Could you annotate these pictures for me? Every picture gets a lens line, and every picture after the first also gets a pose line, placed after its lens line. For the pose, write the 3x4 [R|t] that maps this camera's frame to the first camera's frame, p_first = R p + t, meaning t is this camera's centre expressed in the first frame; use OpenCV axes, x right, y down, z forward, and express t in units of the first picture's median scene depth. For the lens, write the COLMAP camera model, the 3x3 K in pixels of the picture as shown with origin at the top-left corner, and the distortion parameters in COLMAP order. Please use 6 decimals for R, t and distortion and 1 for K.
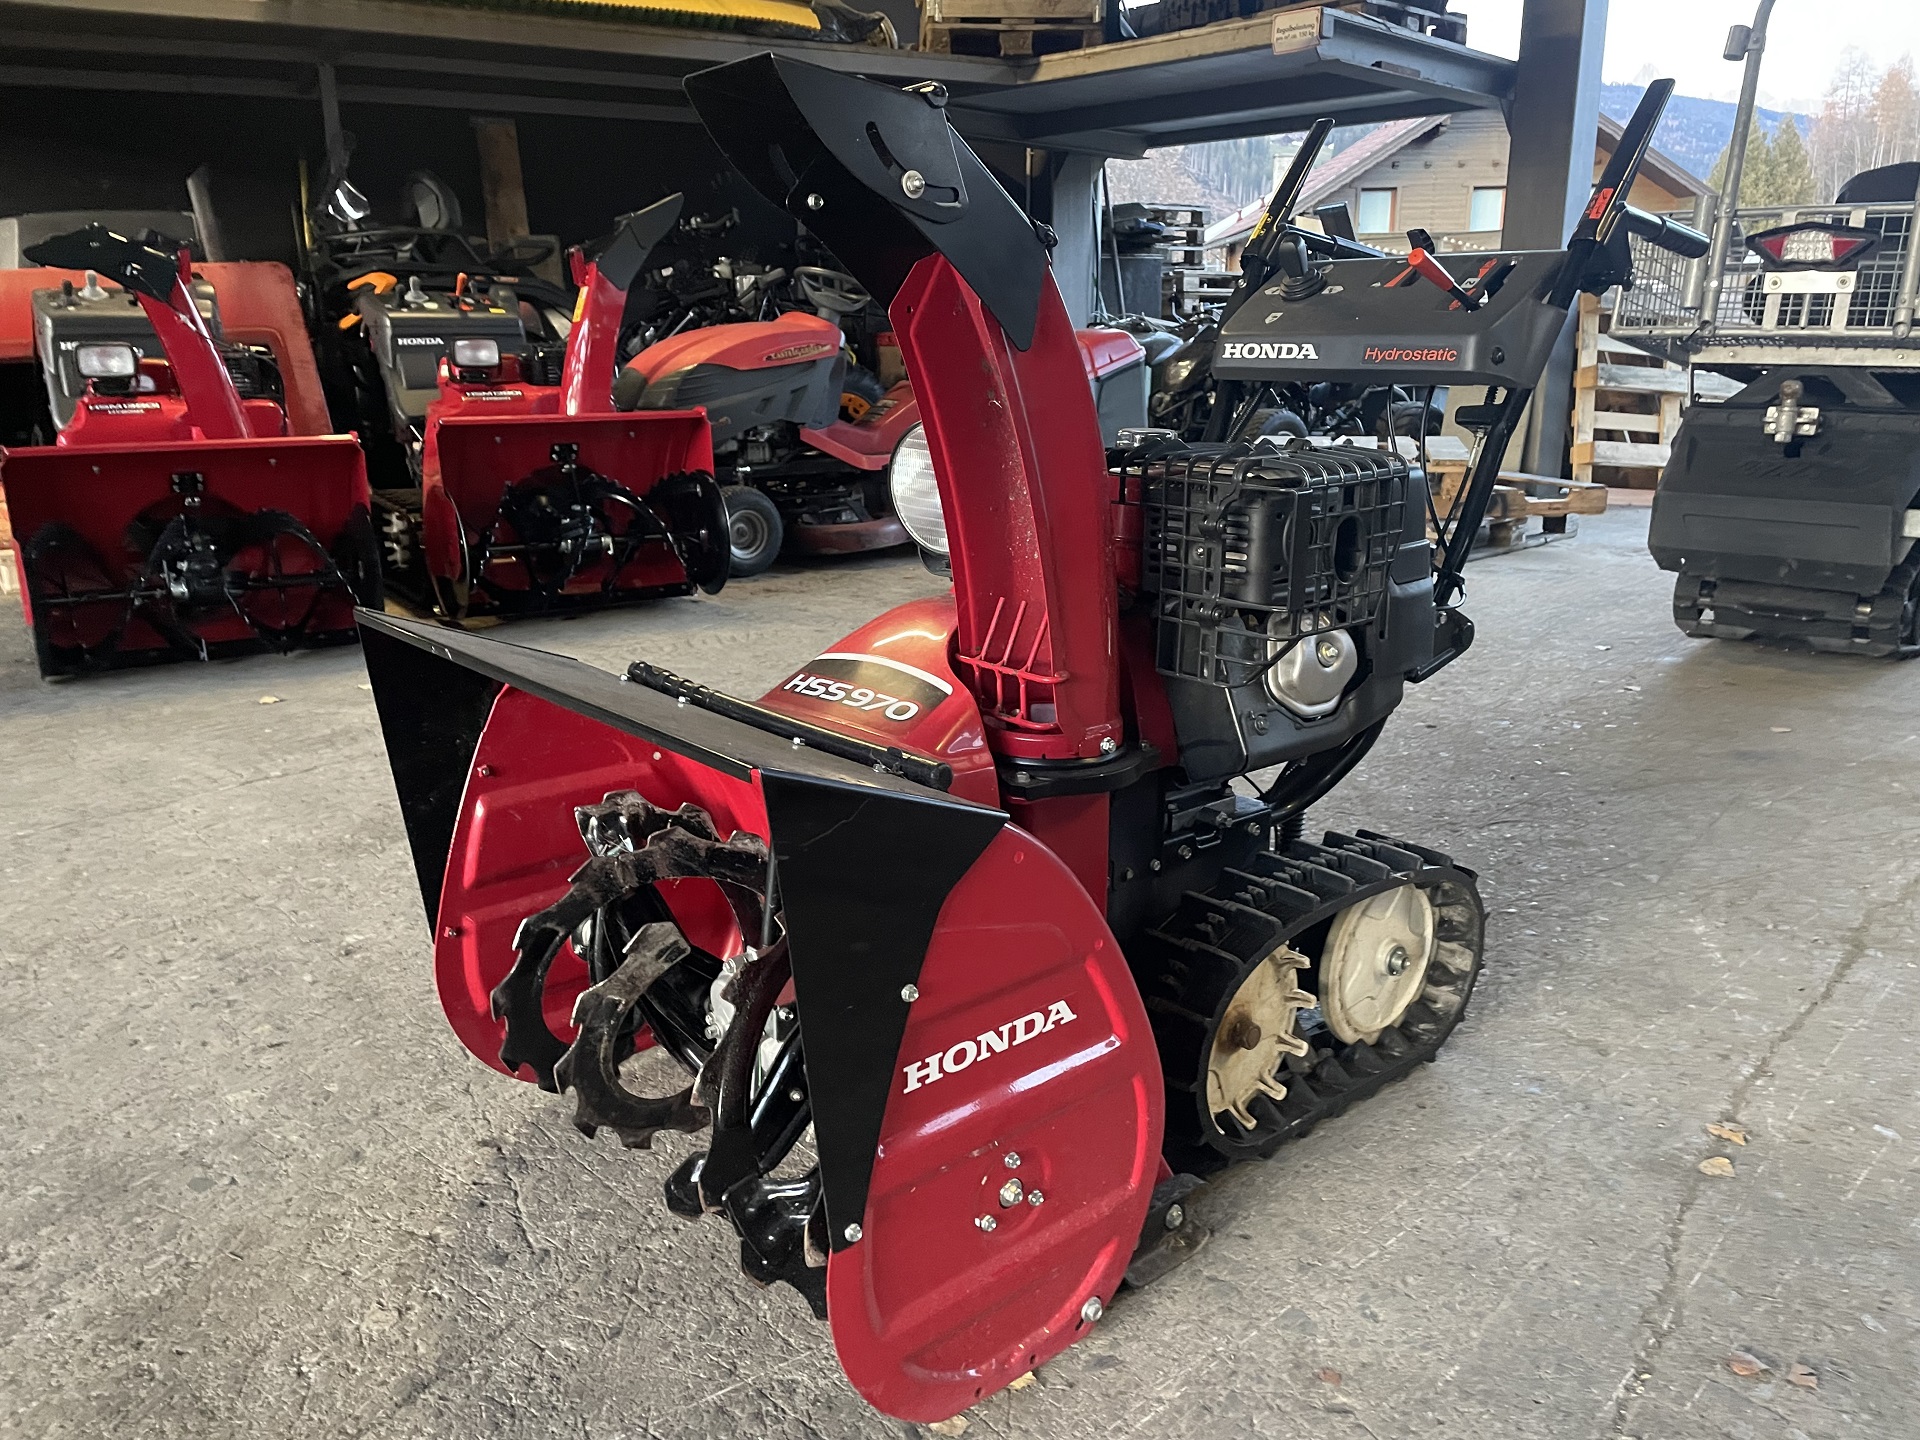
lens RADIAL K [[1453.6, 0, 972.0], [0, 1453.6, 726.5], [0, 0, 1]] dist [0.039958, -0.040907]
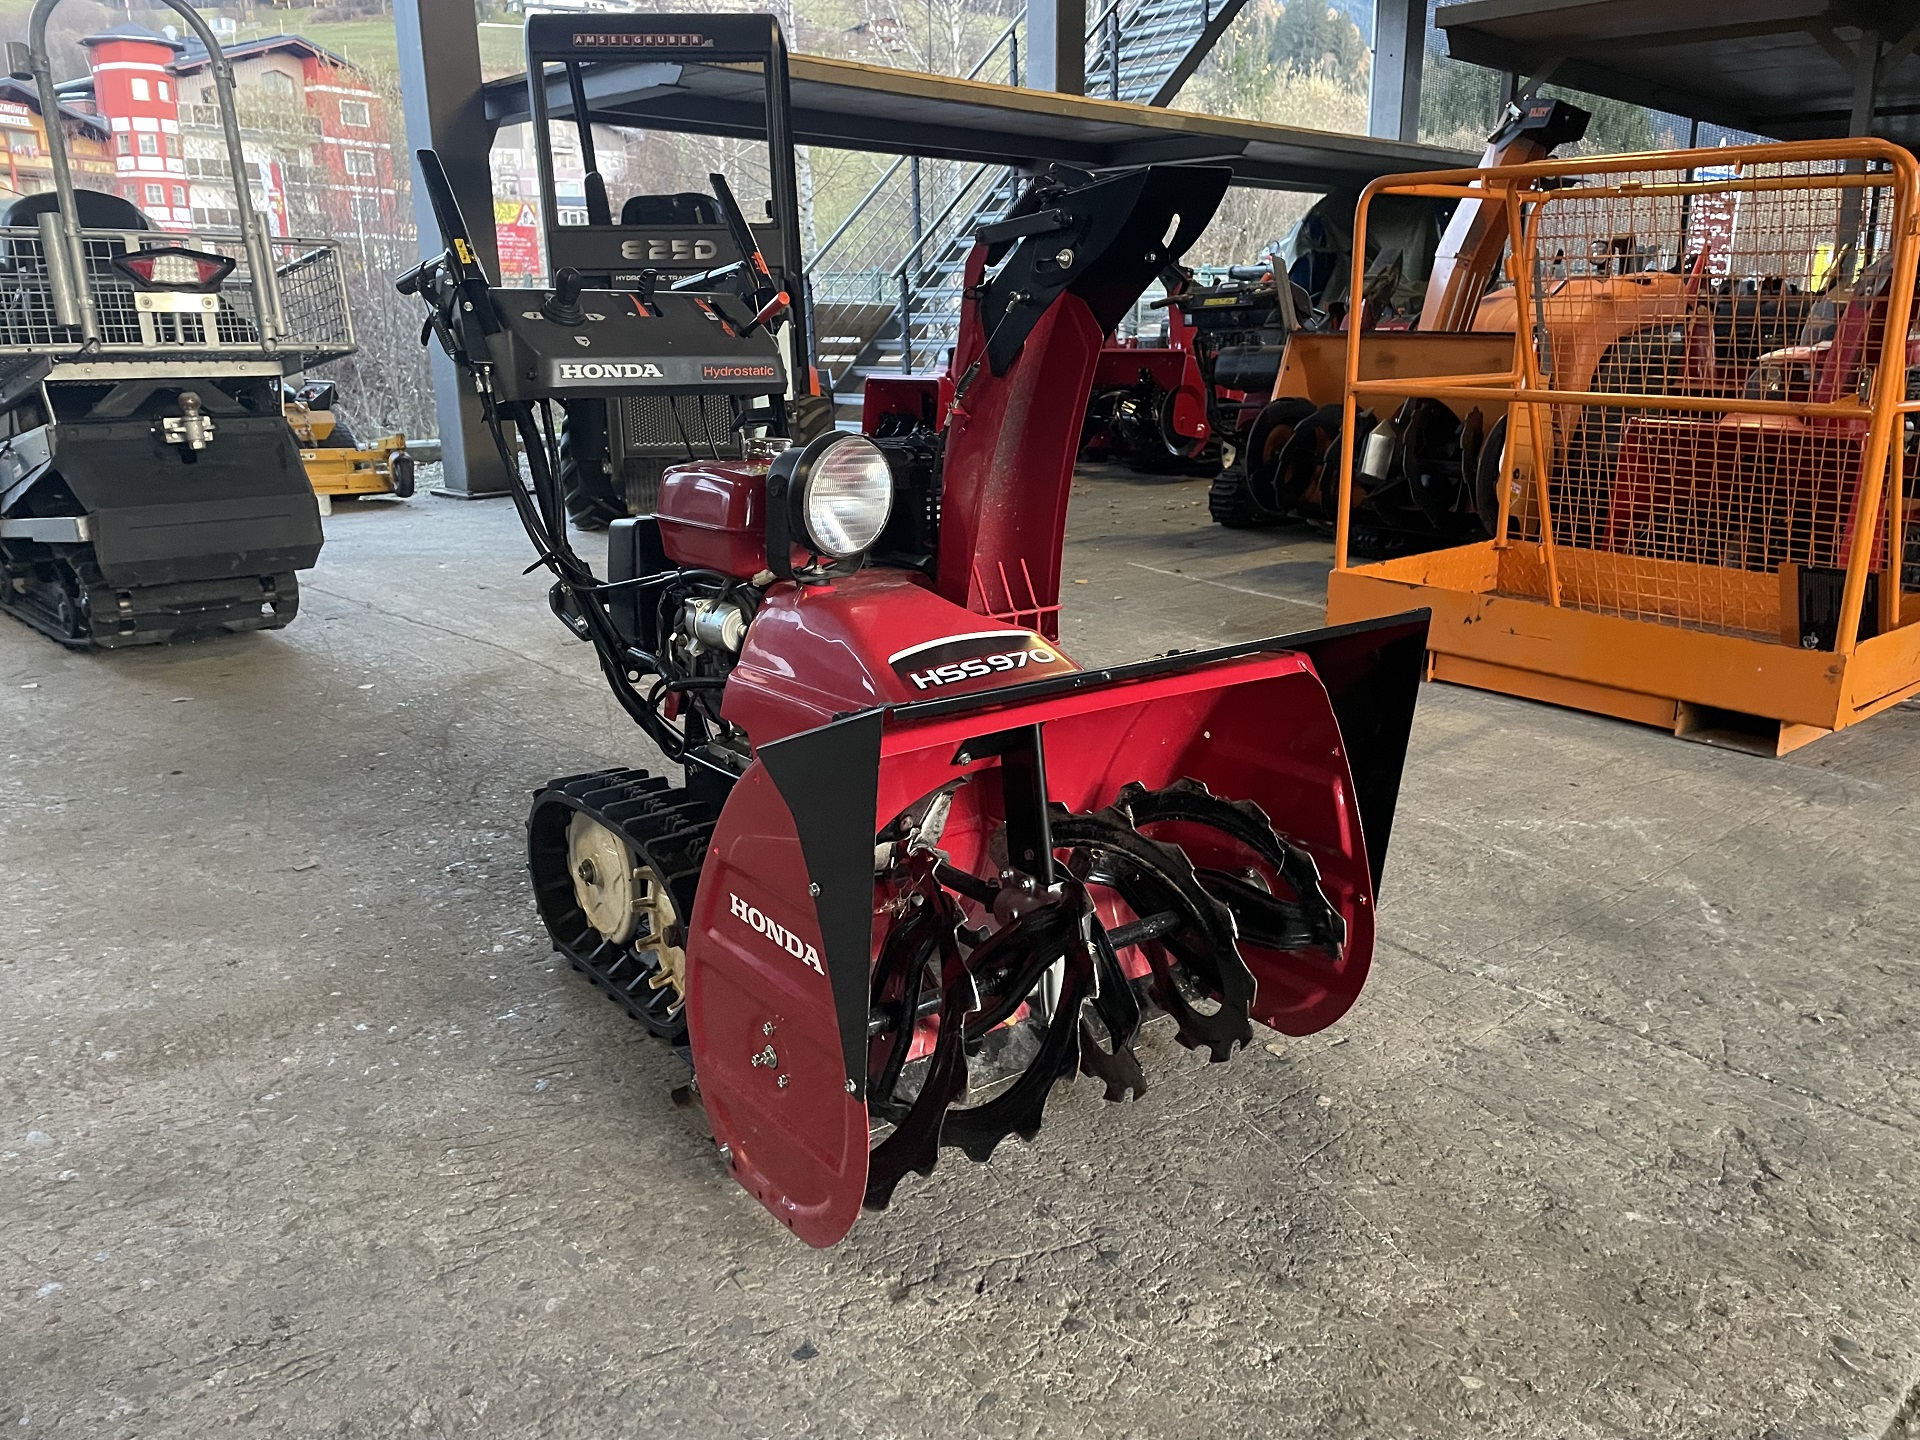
lens RADIAL K [[1453.6, 0, 972.9], [0, 1453.6, 718.9], [0, 0, 1]] dist [0.039958, -0.040907]
pose [[0.055188, -0.251932, 0.966170, -0.536952], [0.260729, 0.937708, 0.229618, -0.110998], [-0.963833, 0.239236, 0.117436, 0.384802]]
